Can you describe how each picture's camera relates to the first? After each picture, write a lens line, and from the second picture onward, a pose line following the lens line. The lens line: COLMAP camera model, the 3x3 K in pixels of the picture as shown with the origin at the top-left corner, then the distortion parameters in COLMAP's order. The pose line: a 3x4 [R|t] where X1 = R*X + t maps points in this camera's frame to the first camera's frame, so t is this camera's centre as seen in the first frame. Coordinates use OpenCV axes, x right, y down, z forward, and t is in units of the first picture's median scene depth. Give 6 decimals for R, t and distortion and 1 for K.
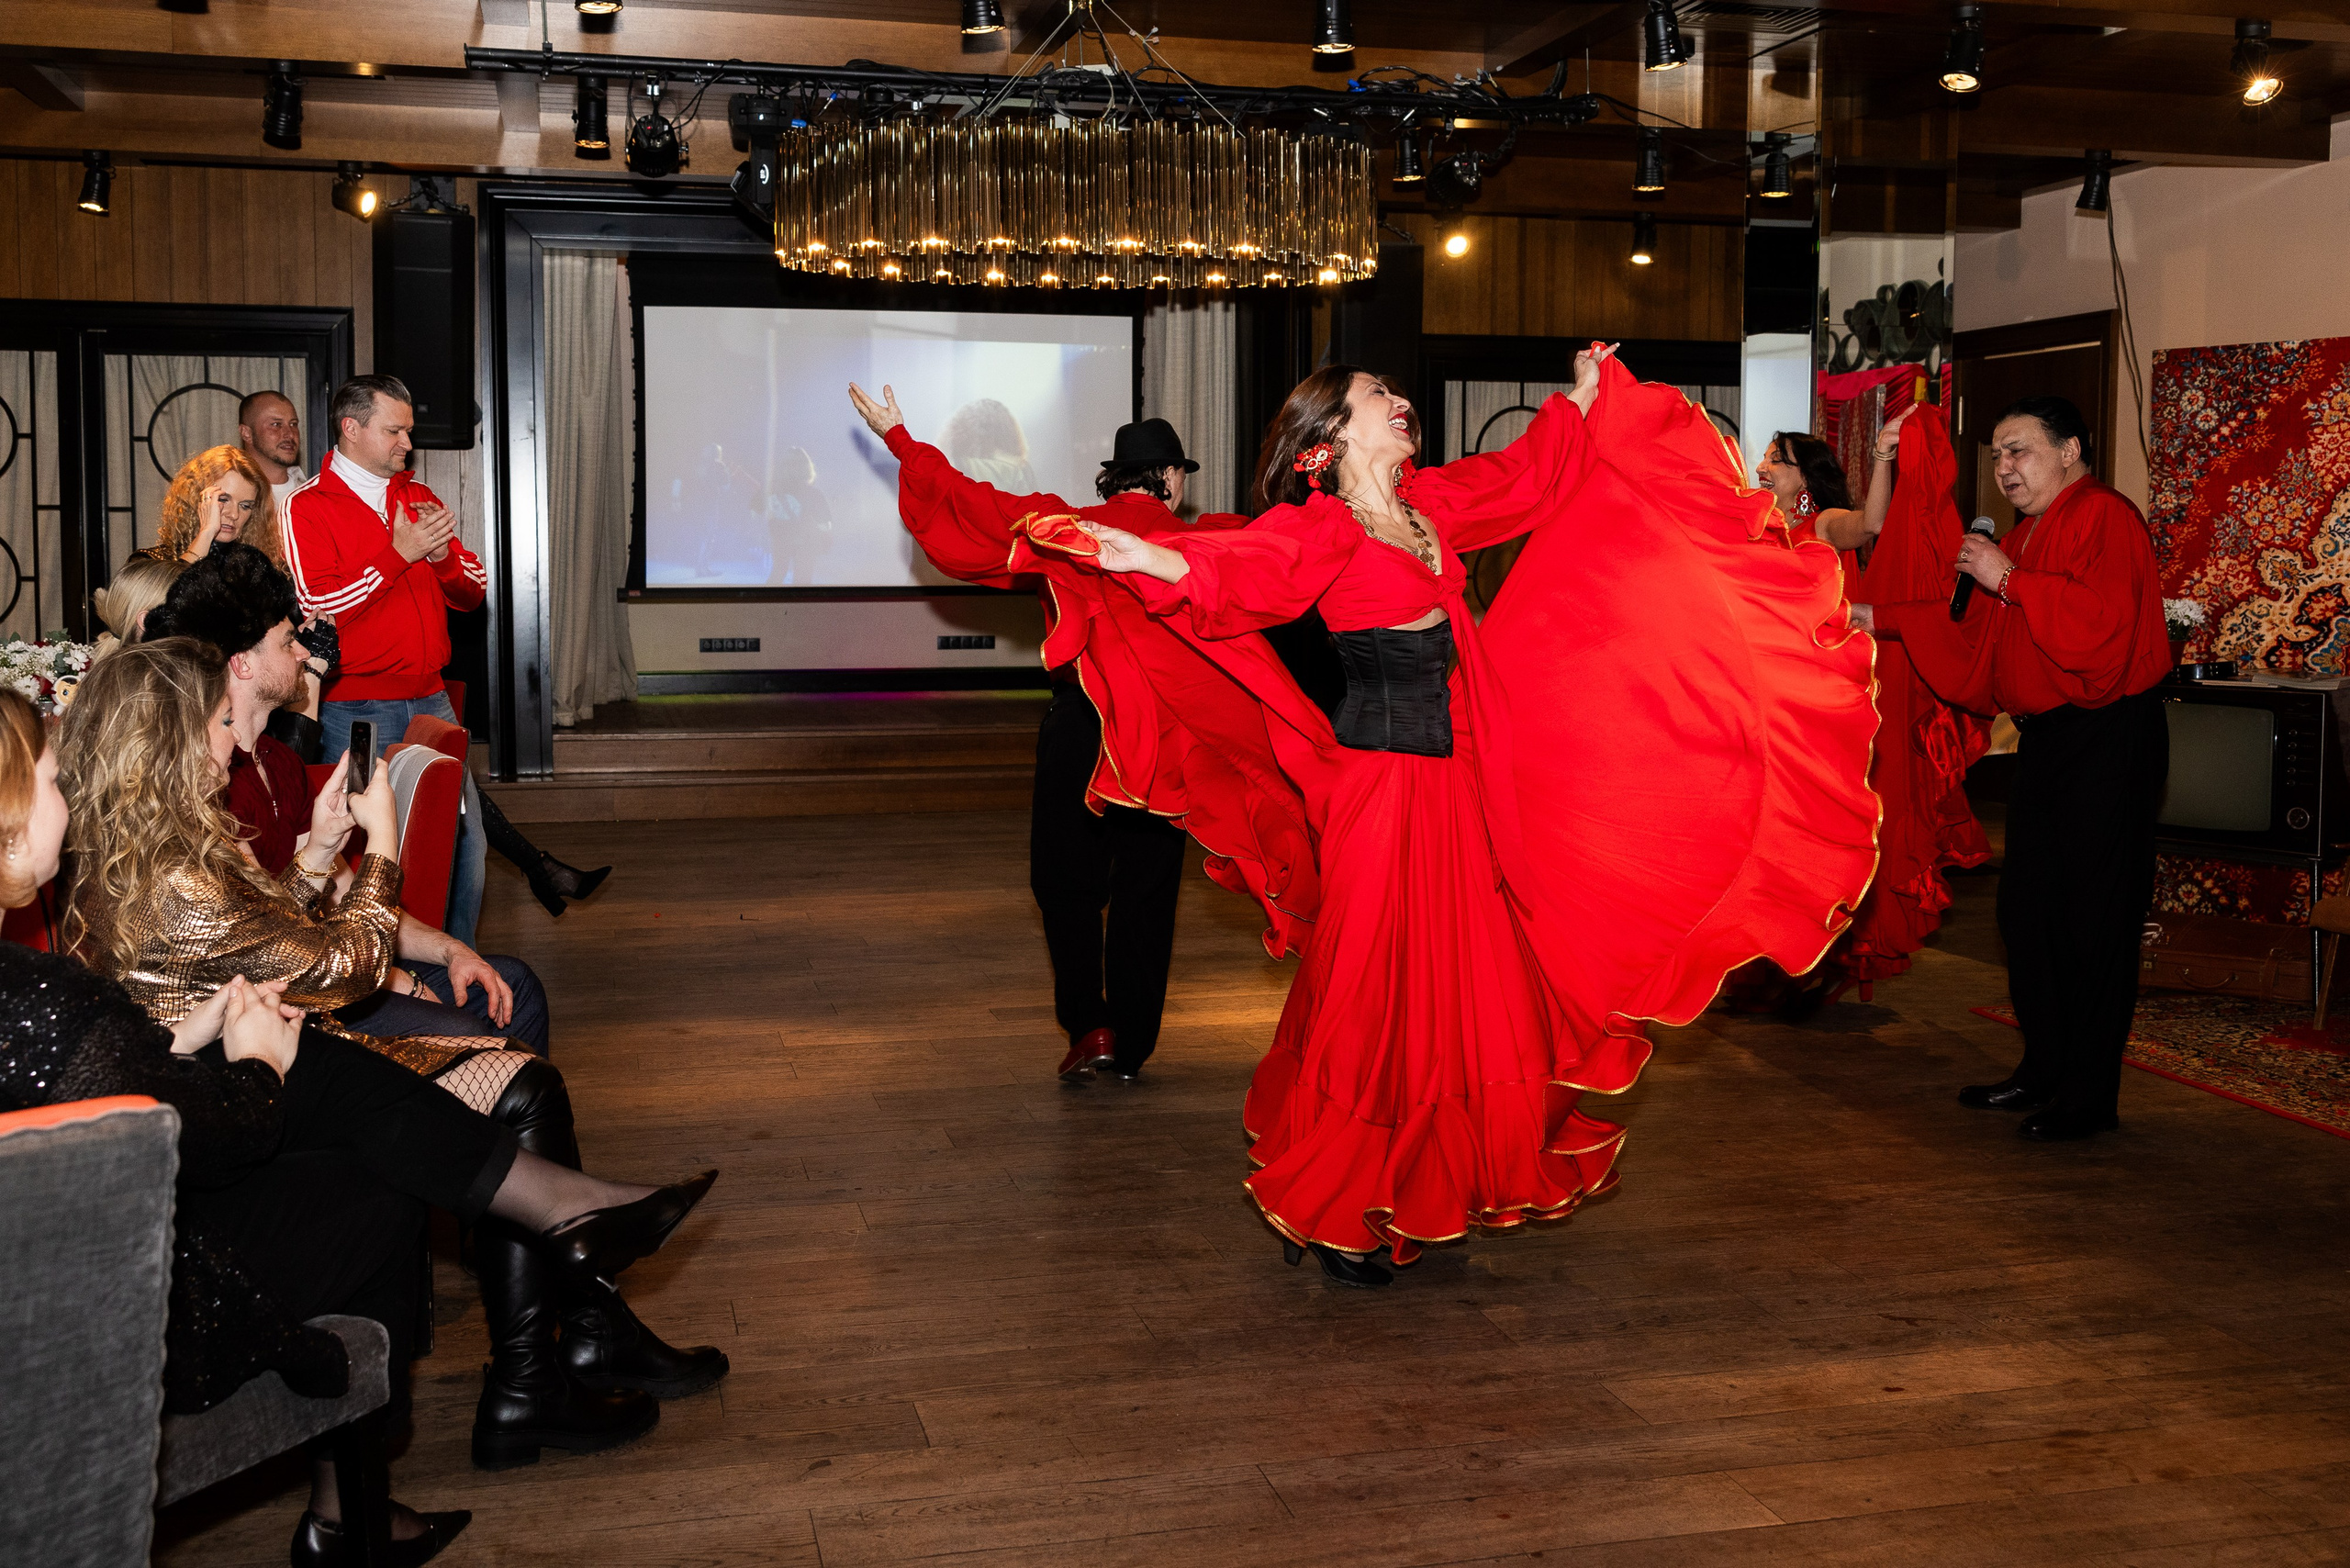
lens RADIAL K [[2239.0, 0, 1176.5], [0, 2239.0, 668.1], [0, 0, 1]] dist [0.003872, 0.014069]
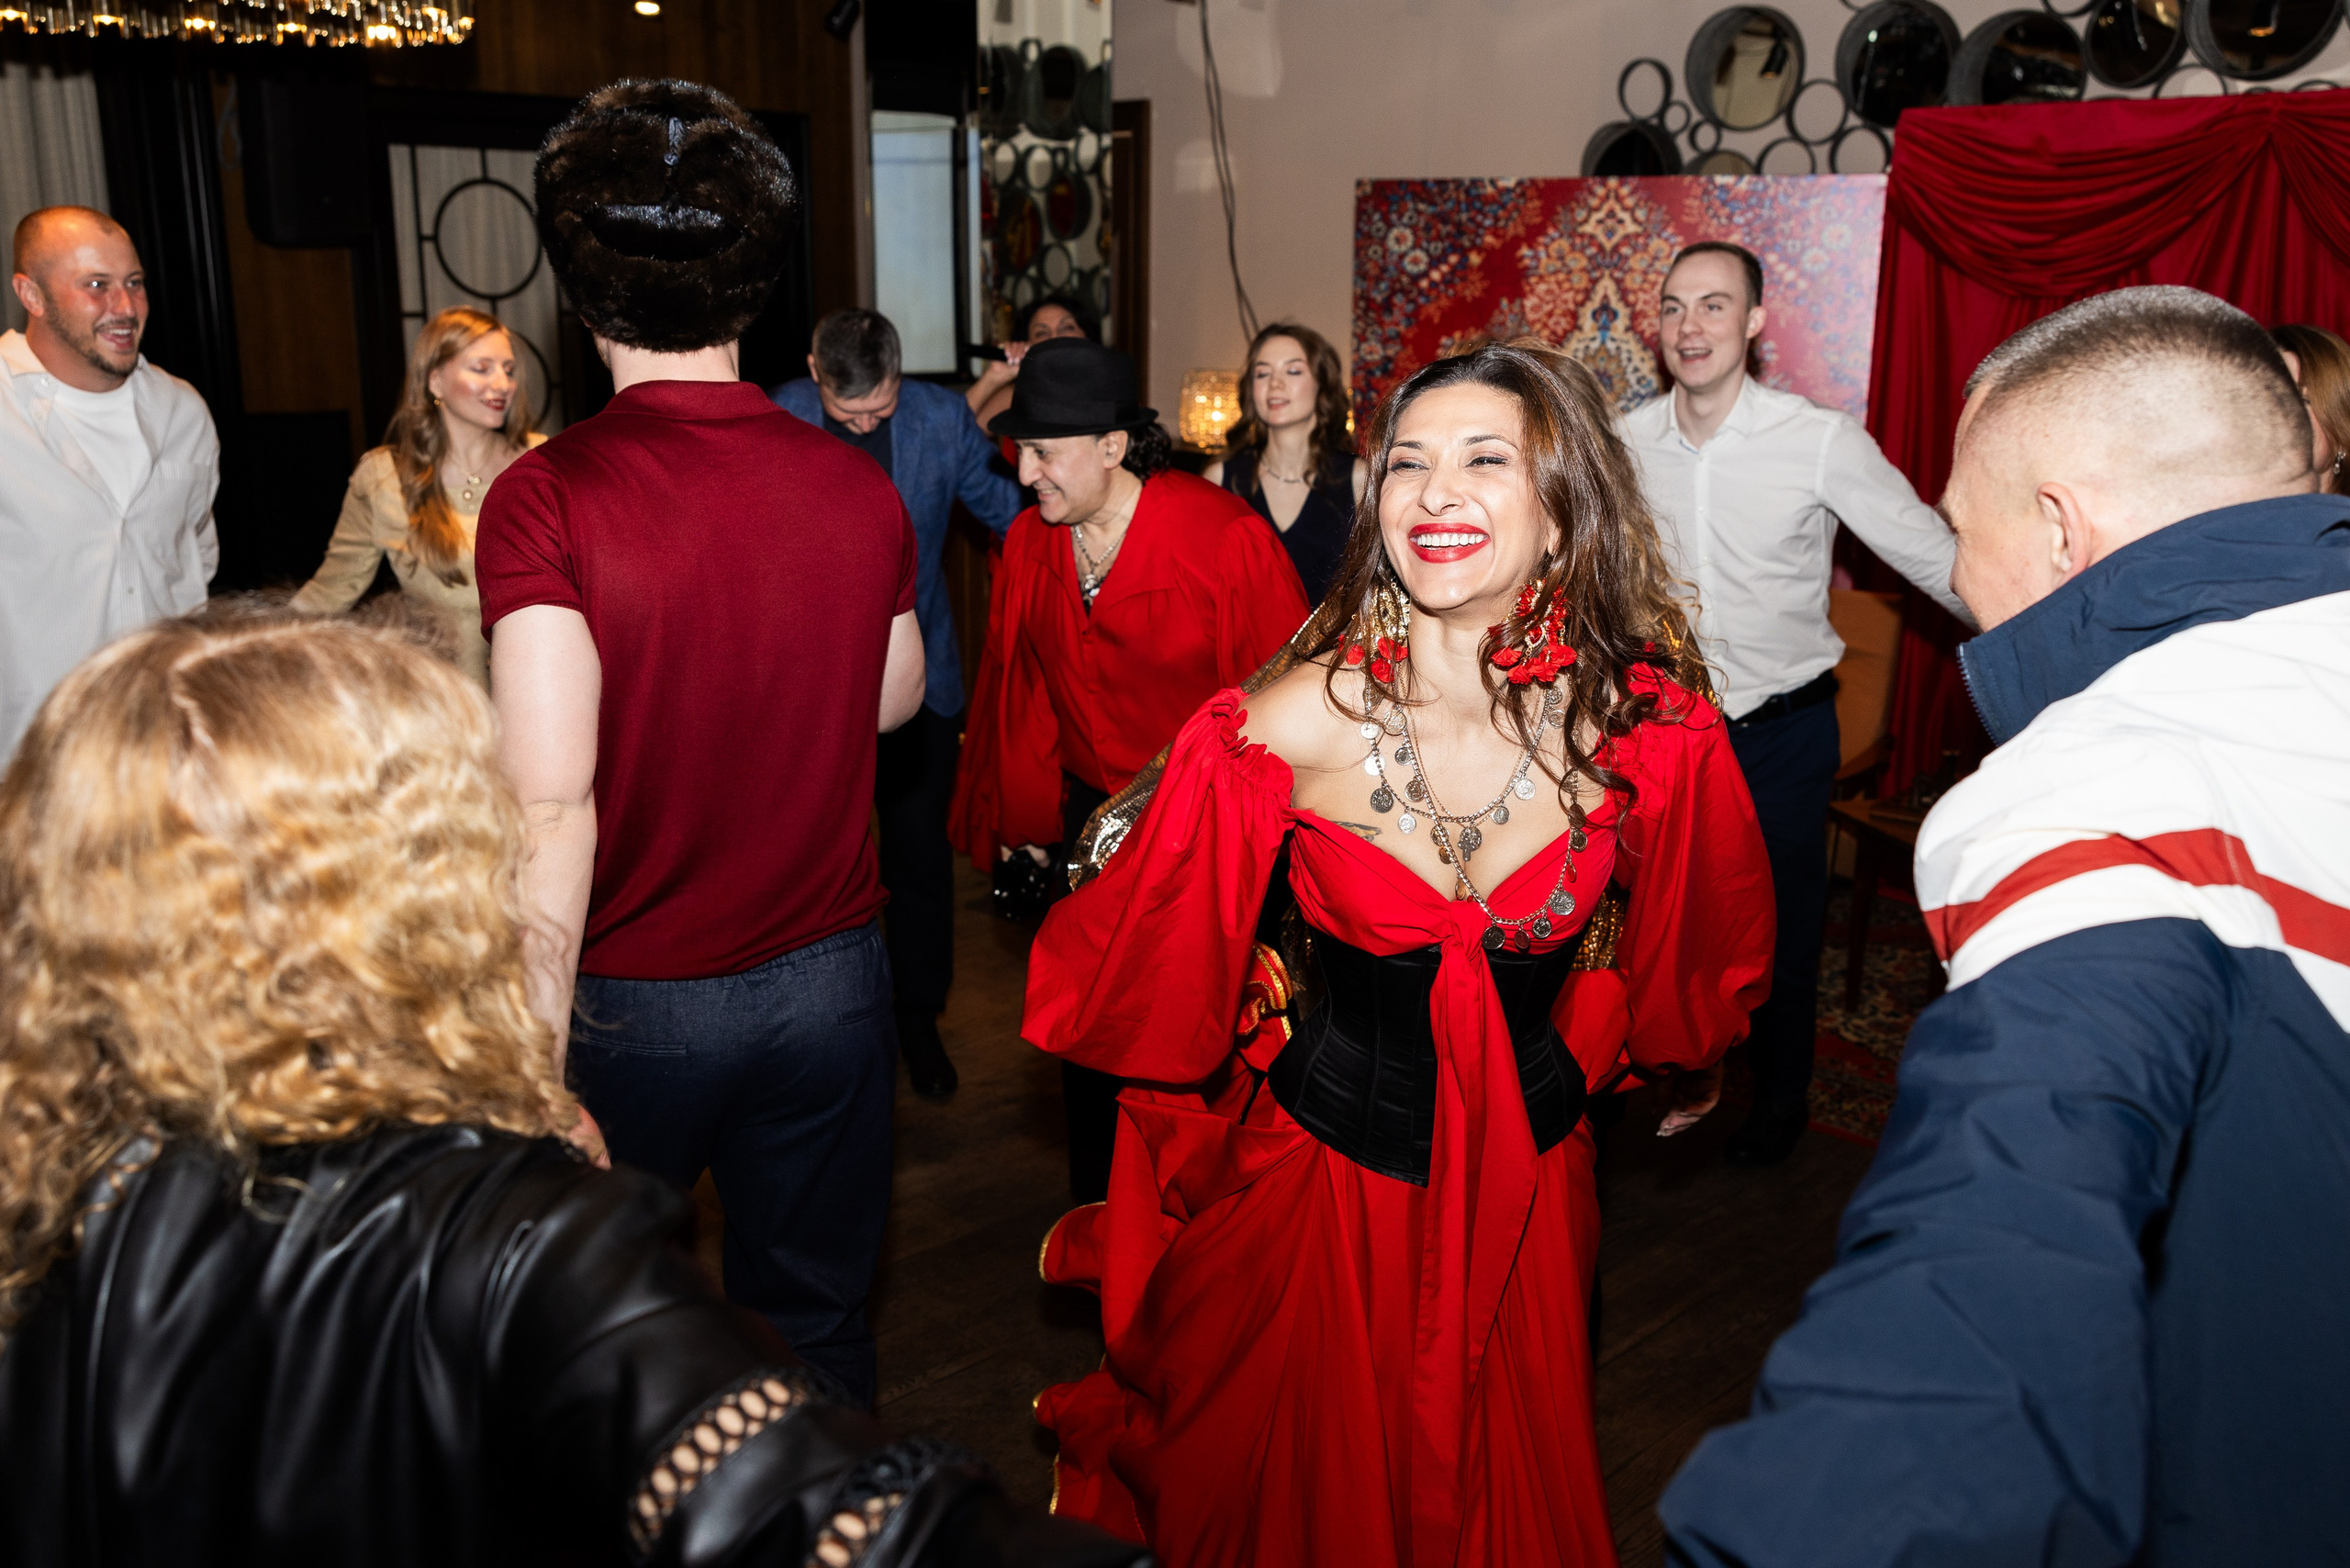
lens RADIAL K [[2090.0, 0, 1175.0], [0, 2090.0, 784.0], [0, 0, 1]] dist [0.007322, 0.003179]
pose [[0.854250, -0.119871, 0.505853, -0.080782], [0.022982, 0.980809, 0.193609, -0.070195], [-0.519354, -0.153765, 0.840612, 0.306216]]
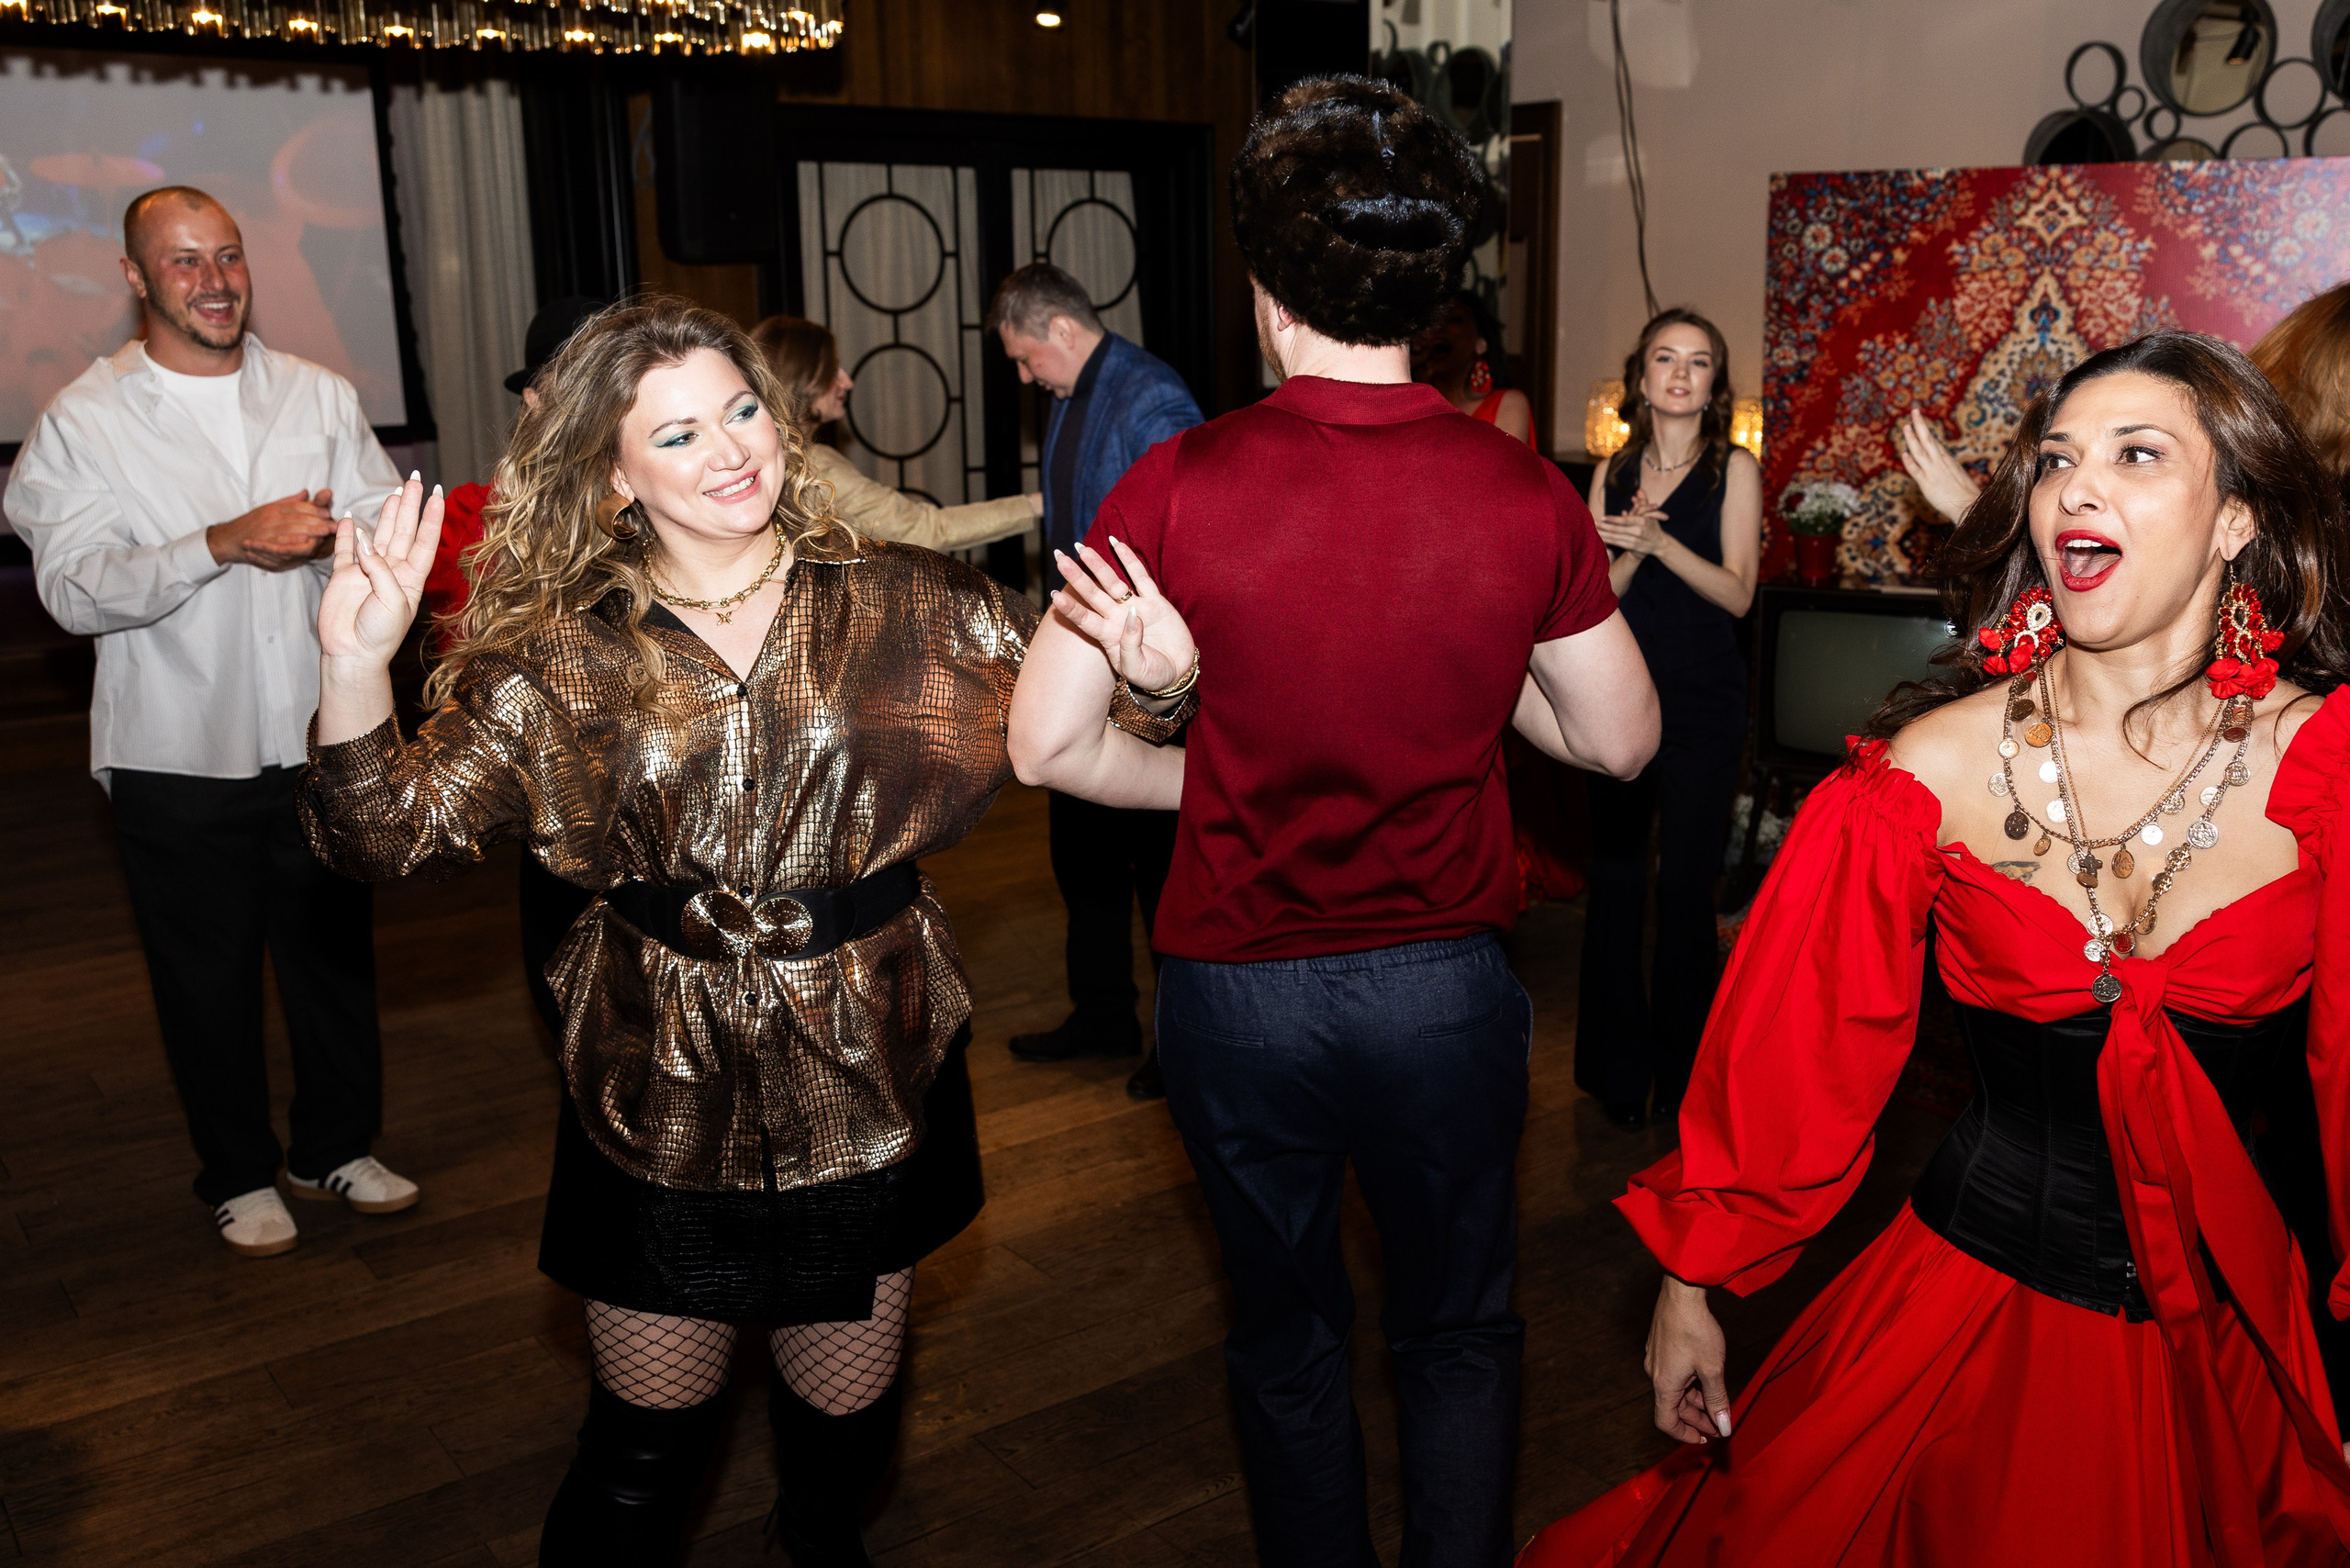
lens RADIAL K [[2131.1, 0, 1323.7], [0, 2131.1, 732.1], [0, 0, 1]] dist [0.006459, 0.007894]
pose [[0.913620, -0.088707, 0.396773, -0.052463], [0.027802, 0.987254, 0.156702, -0.067245], [-0.405617, -0.132135, 0.904442, 0.329828]]
